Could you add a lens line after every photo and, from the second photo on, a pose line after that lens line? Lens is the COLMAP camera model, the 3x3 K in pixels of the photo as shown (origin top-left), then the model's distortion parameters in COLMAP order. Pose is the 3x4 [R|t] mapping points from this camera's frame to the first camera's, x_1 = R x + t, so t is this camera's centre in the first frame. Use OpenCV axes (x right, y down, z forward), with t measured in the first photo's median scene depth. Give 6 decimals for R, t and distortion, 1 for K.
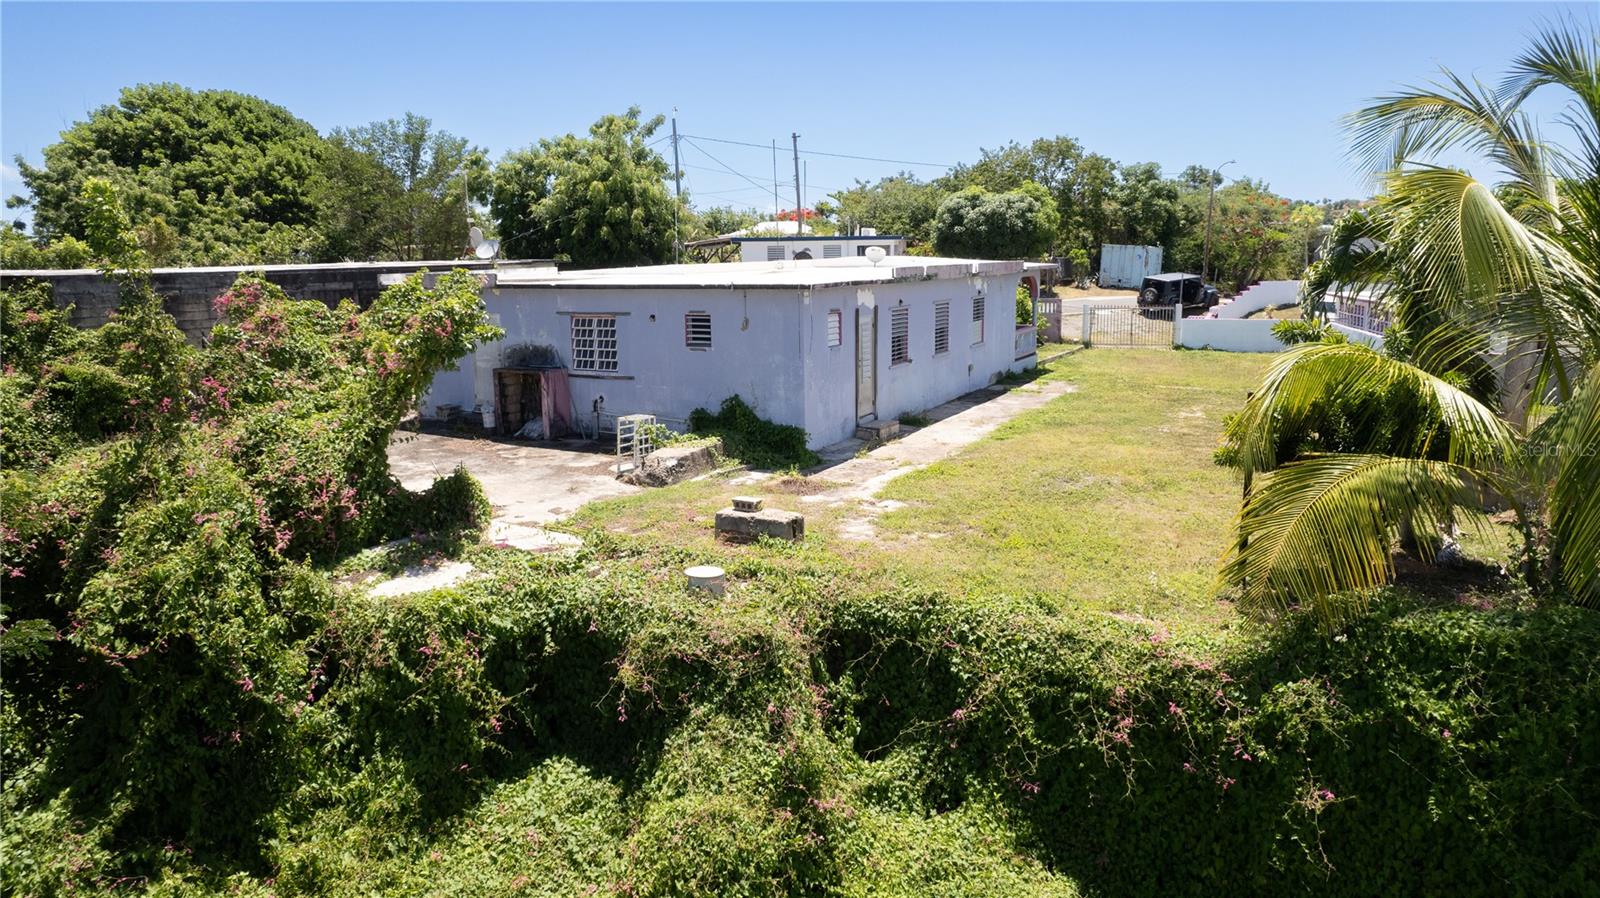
lens RADIAL K [[967.7, 0, 808.9], [0, 967.7, 447.3], [0, 0, 1]] dist [-0.084374, 0.033569]
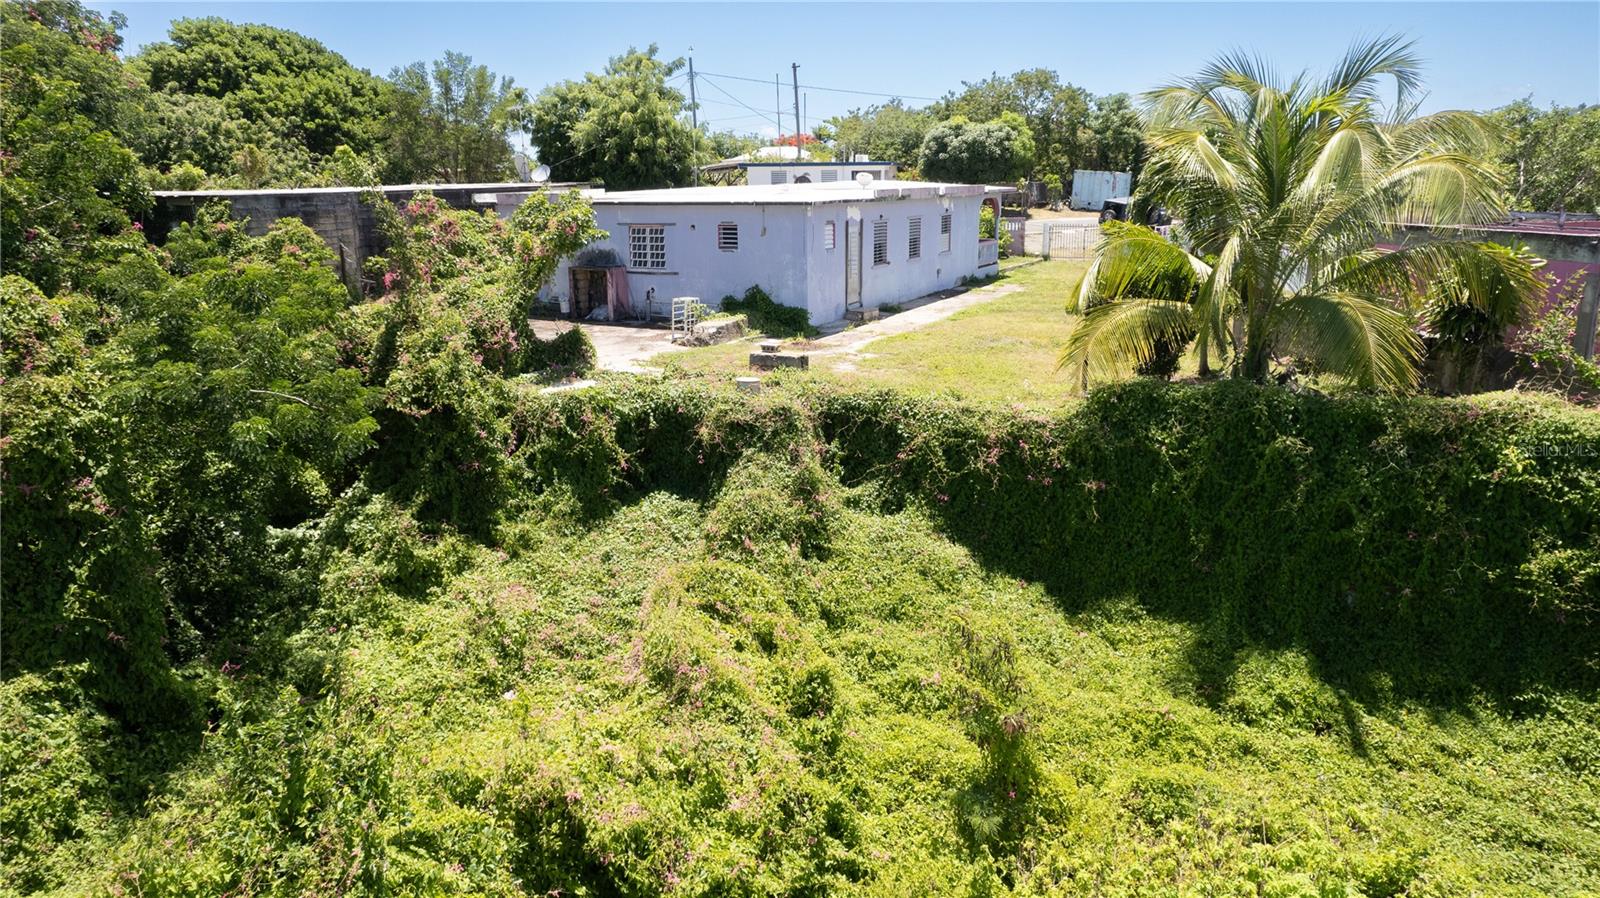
lens RADIAL K [[967.7, 0, 801.5], [0, 967.7, 457.4], [0, 0, 1]] dist [-0.084374, 0.033569]
pose [[0.999986, 0.003775, -0.003676, -0.007642], [-0.003444, 0.996282, 0.086081, 0.076510], [0.003987, -0.086067, 0.996281, -0.394901]]
